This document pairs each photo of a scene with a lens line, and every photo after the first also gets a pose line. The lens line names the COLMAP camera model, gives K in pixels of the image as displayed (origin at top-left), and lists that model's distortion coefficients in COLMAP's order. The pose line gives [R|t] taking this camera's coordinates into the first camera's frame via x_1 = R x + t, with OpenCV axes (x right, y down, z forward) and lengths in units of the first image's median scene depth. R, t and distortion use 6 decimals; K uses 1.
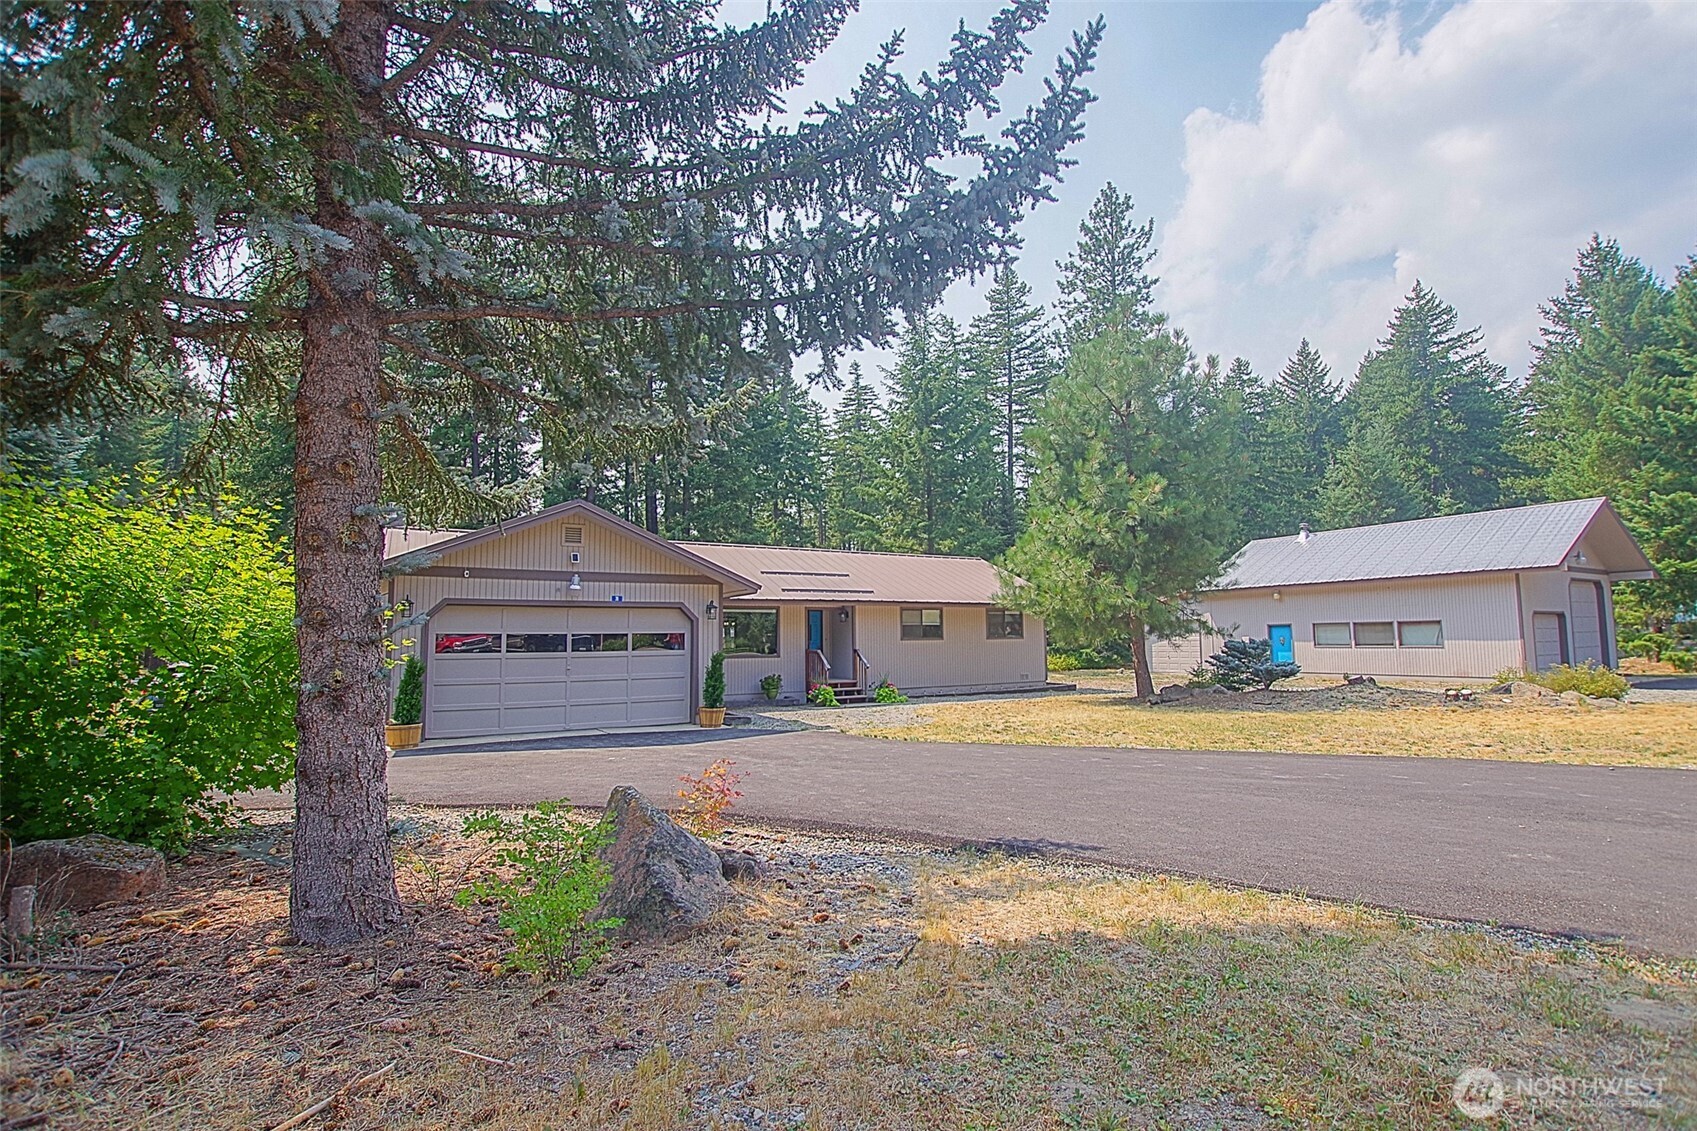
lens RADIAL K [[757.1, 0, 856.3], [0, 757.1, 570.5], [0, 0, 1]] dist [-0.022193, 0.000076]
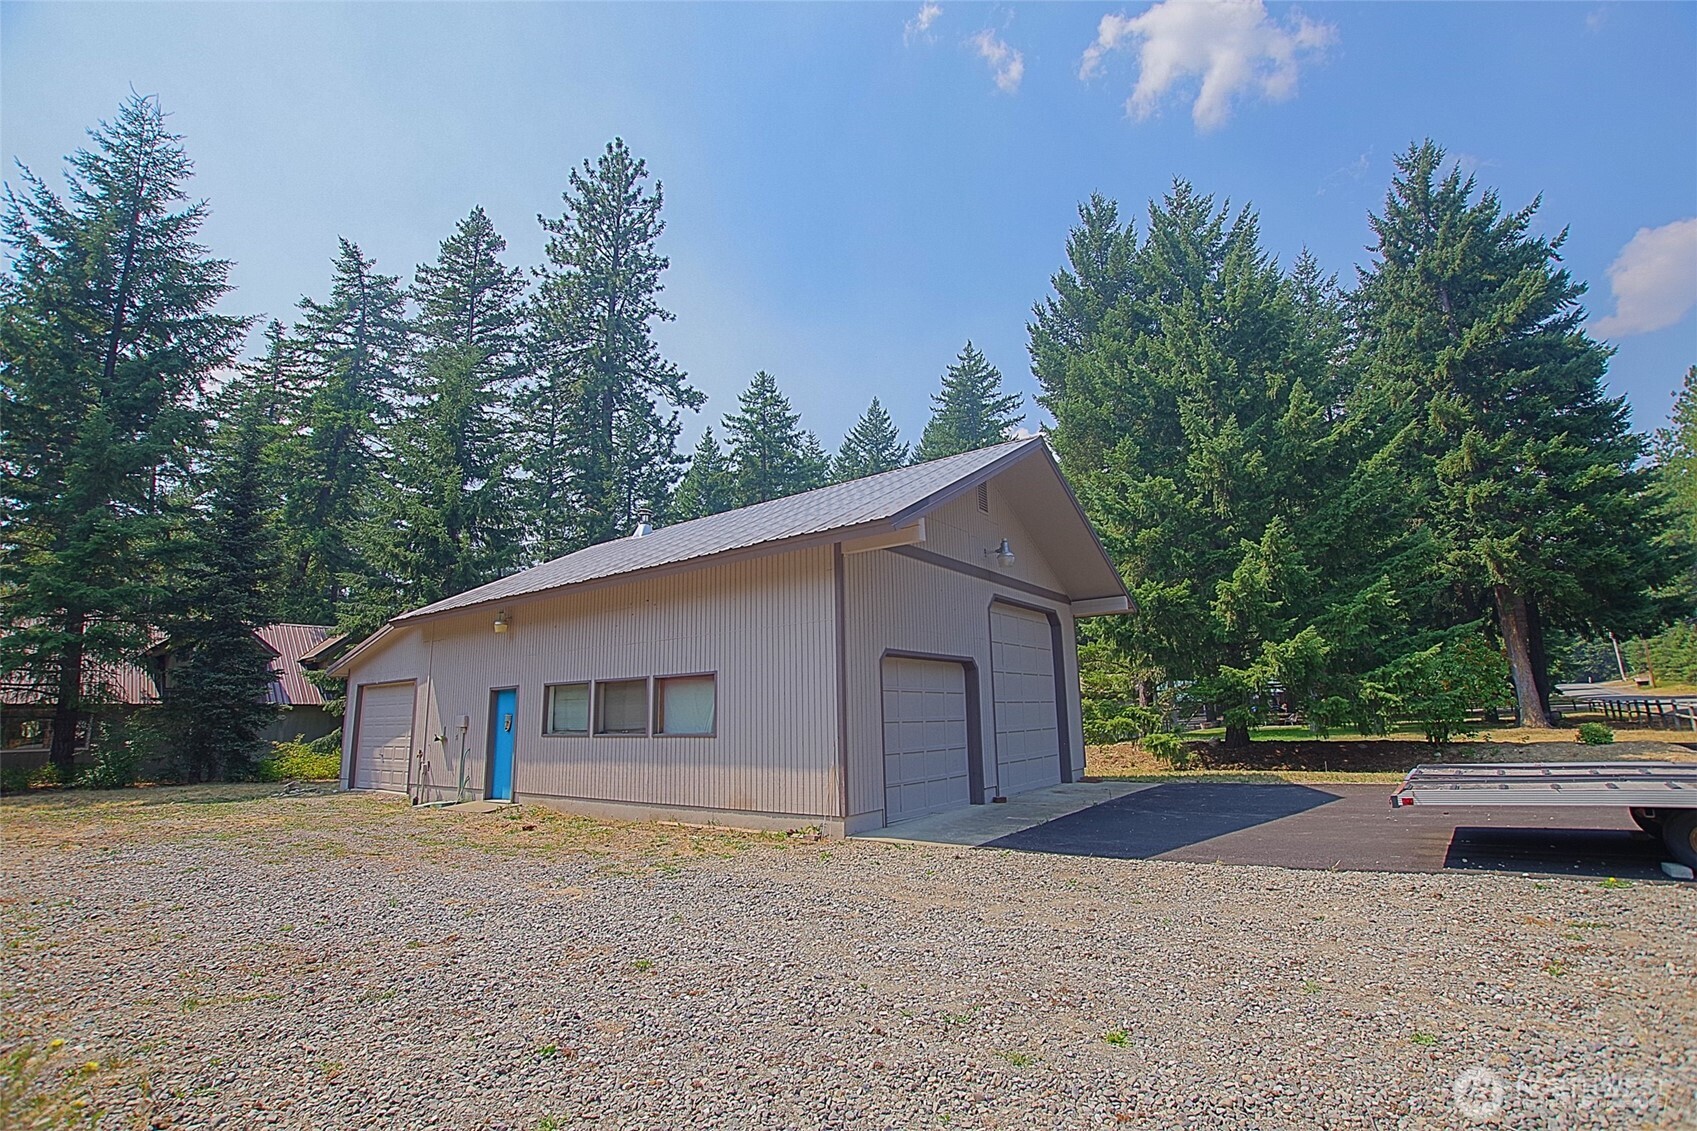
lens RADIAL K [[751.2, 0, 846.7], [0, 751.2, 572.2], [0, 0, 1]] dist [-0.066189, 0.000019]
pose [[0.917474, 0.064408, 0.392546, 0.295277], [-0.020405, 0.993126, -0.115257, 0.025031], [-0.397271, 0.097735, 0.912482, 0.250974]]
